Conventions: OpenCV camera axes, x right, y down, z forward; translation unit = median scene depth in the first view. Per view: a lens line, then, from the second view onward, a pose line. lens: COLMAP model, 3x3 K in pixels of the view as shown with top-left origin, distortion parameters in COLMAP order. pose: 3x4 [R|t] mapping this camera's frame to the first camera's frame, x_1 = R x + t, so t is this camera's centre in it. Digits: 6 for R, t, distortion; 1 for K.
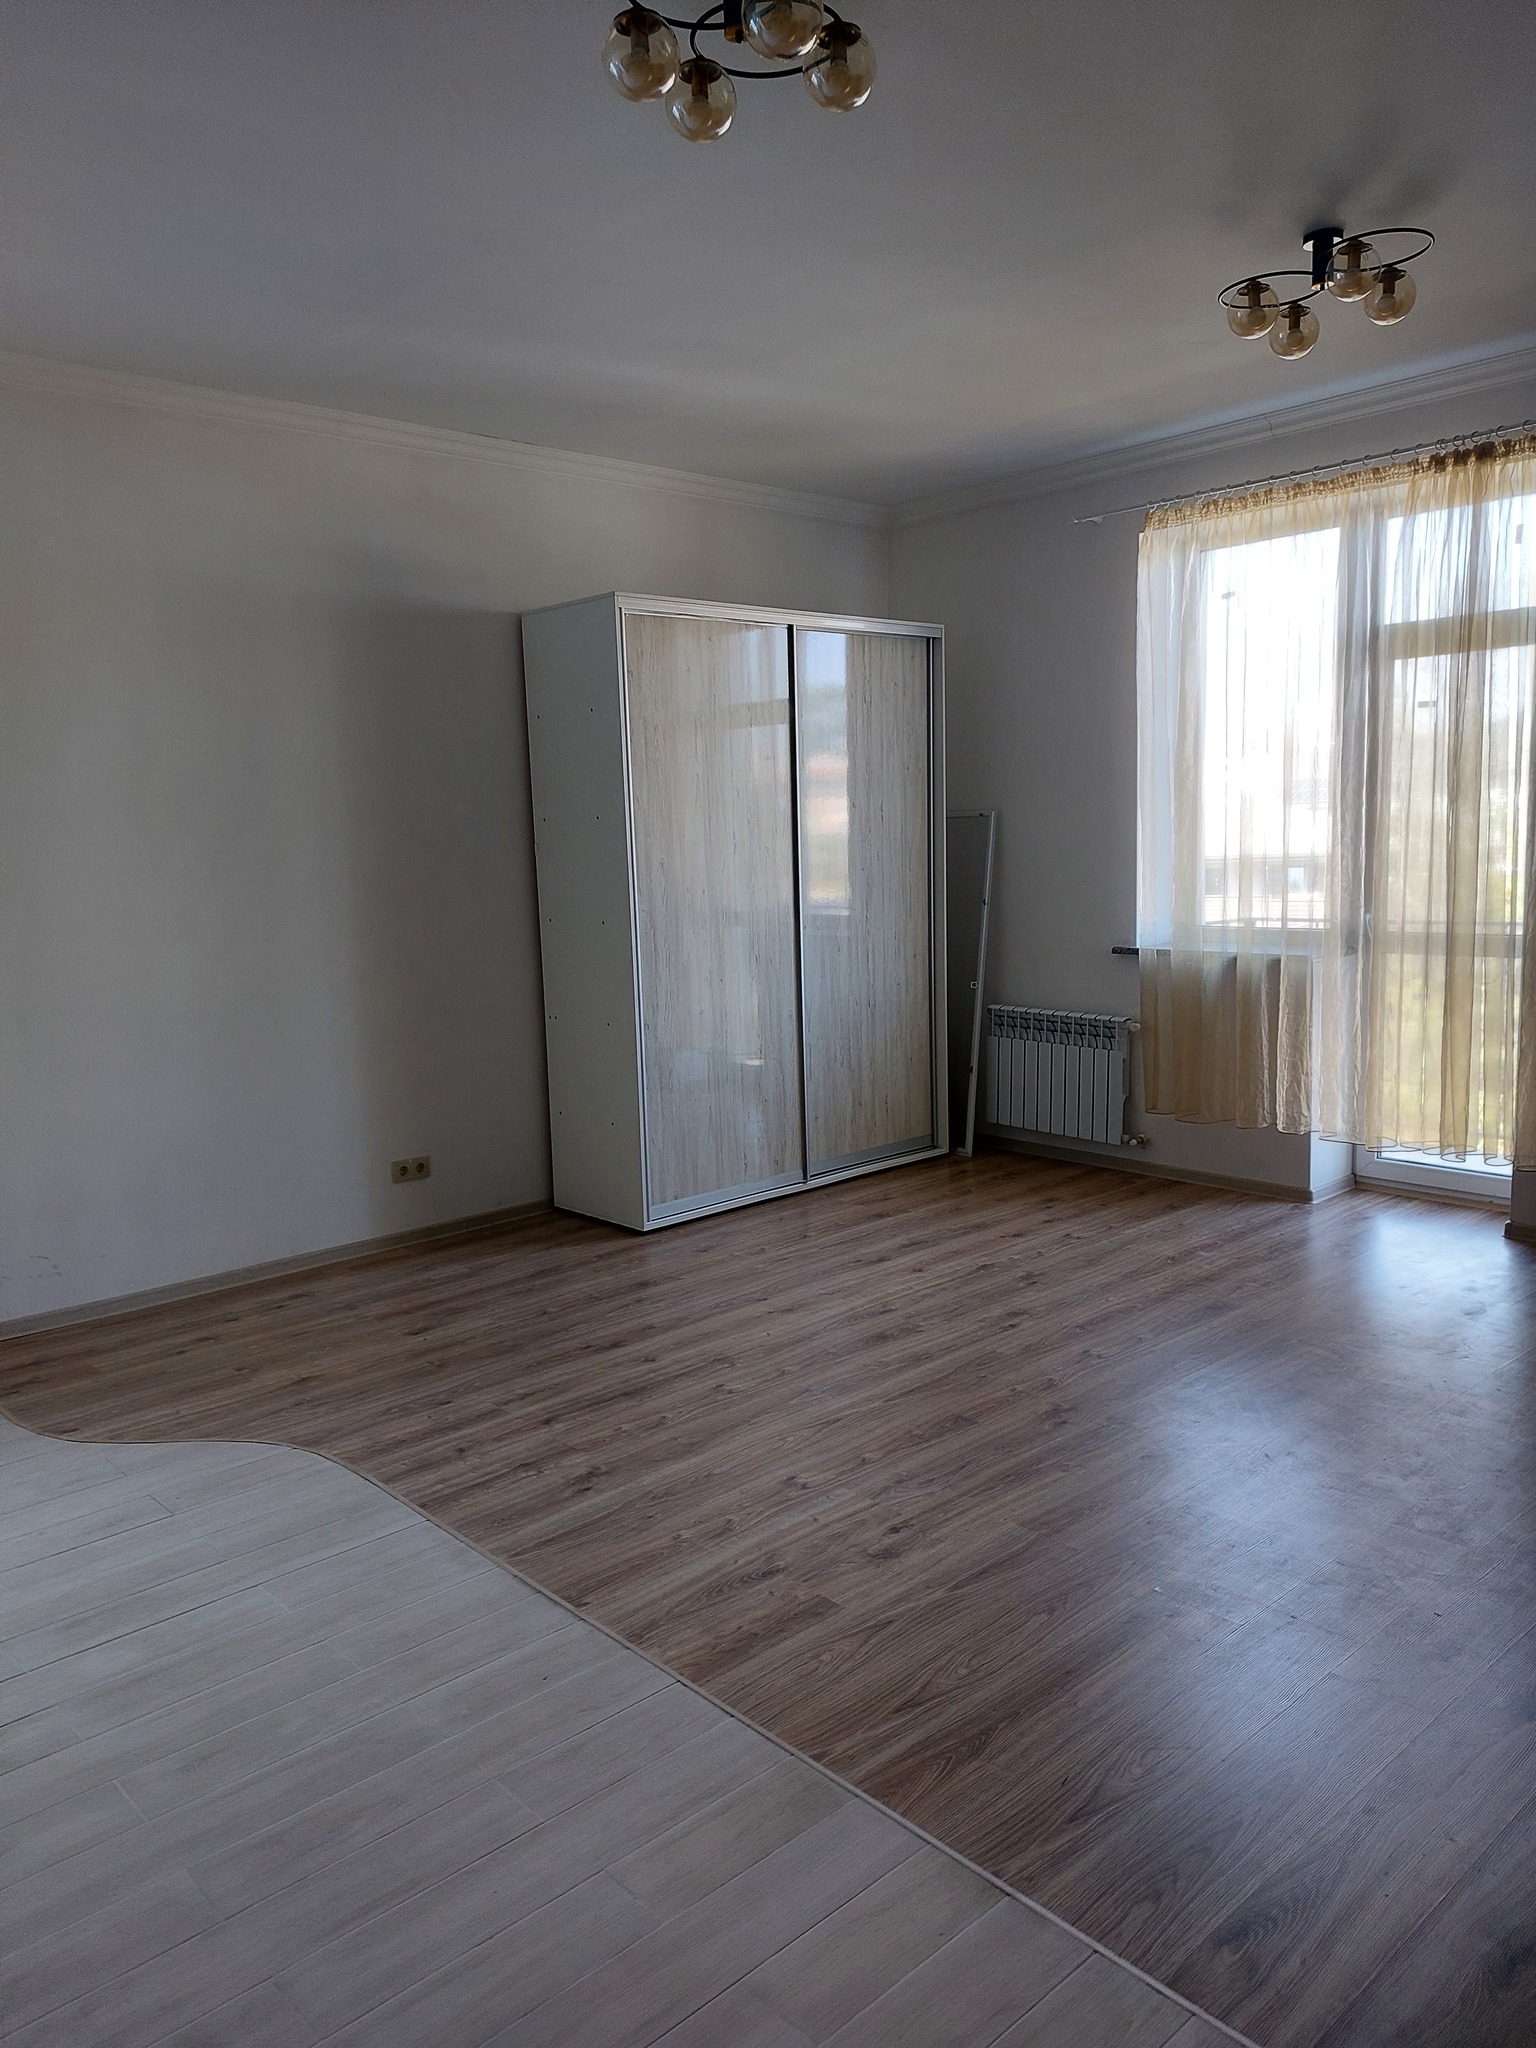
lens RADIAL K [[1472.0, 0, 762.4], [0, 1472.0, 1019.3], [0, 0, 1]] dist [0.041305, -0.010131]
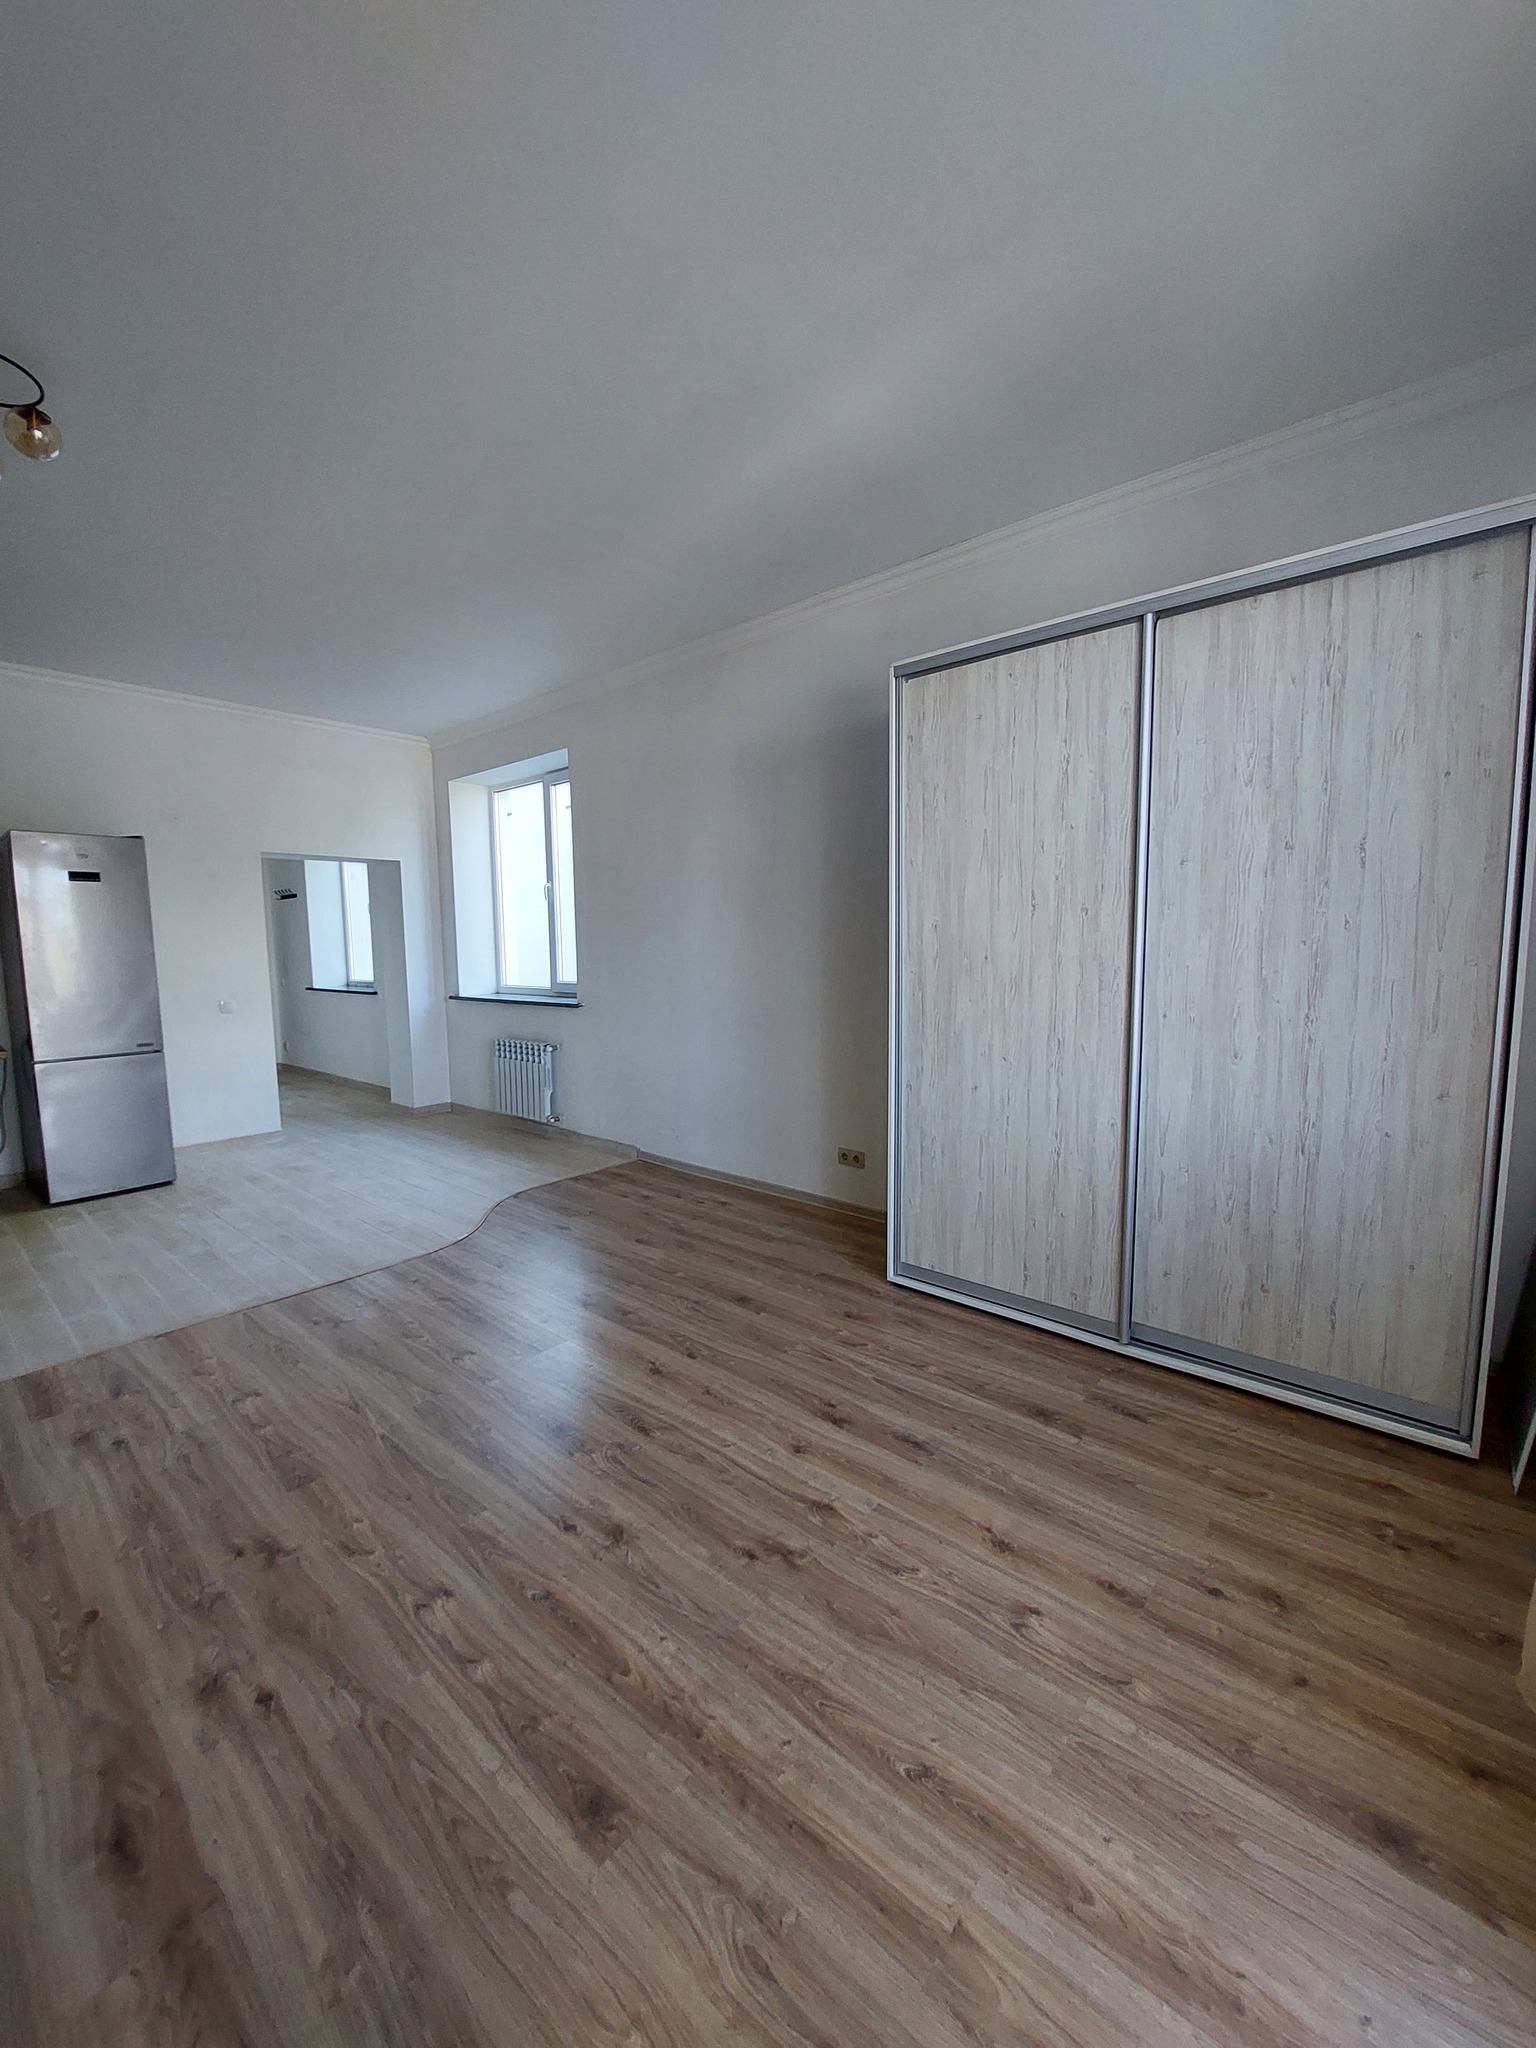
lens RADIAL K [[828.0, 0, 761.0], [0, 828.0, 1031.7], [0, 0, 1]] dist [-0.019112, 0.001566]
pose [[0.107376, 0.141615, -0.984081, 0.674577], [-0.118872, 0.984532, 0.128709, -0.136266], [0.987087, 0.103160, 0.122549, 1.216995]]
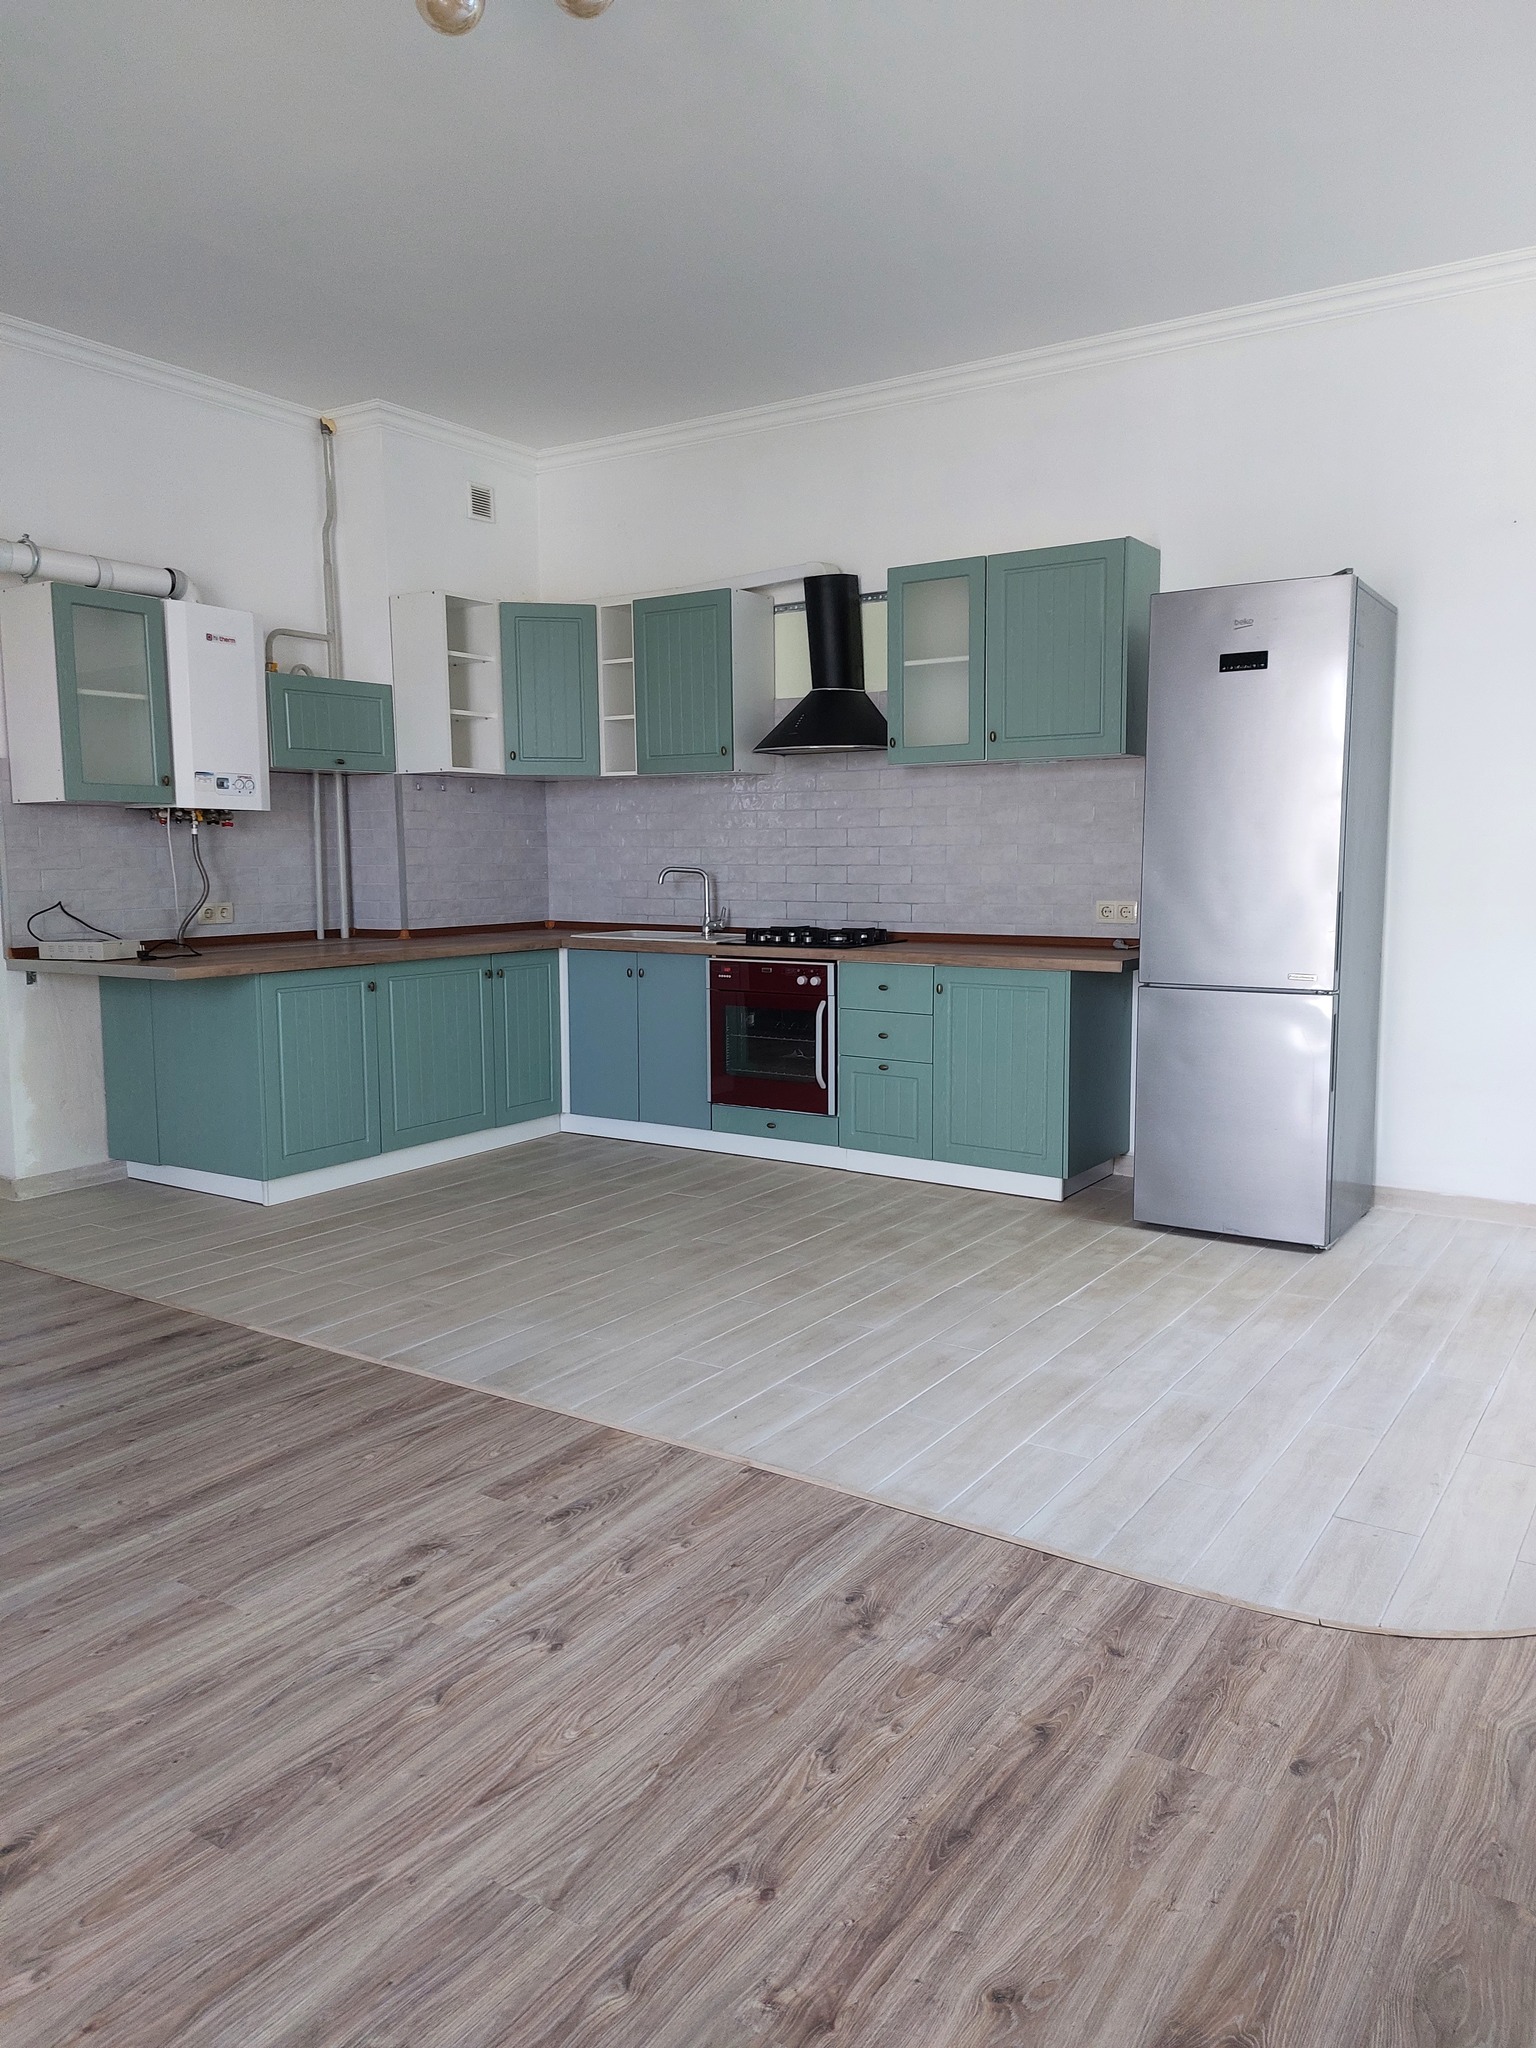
lens RADIAL K [[1472.0, 0, 766.6], [0, 1472.0, 1024.9], [0, 0, 1]] dist [0.041305, -0.010131]
pose [[-0.970506, 0.065778, -0.231929, 0.058402], [0.004875, 0.967214, 0.253915, -0.110634], [0.241028, 0.245295, -0.939008, 1.451926]]
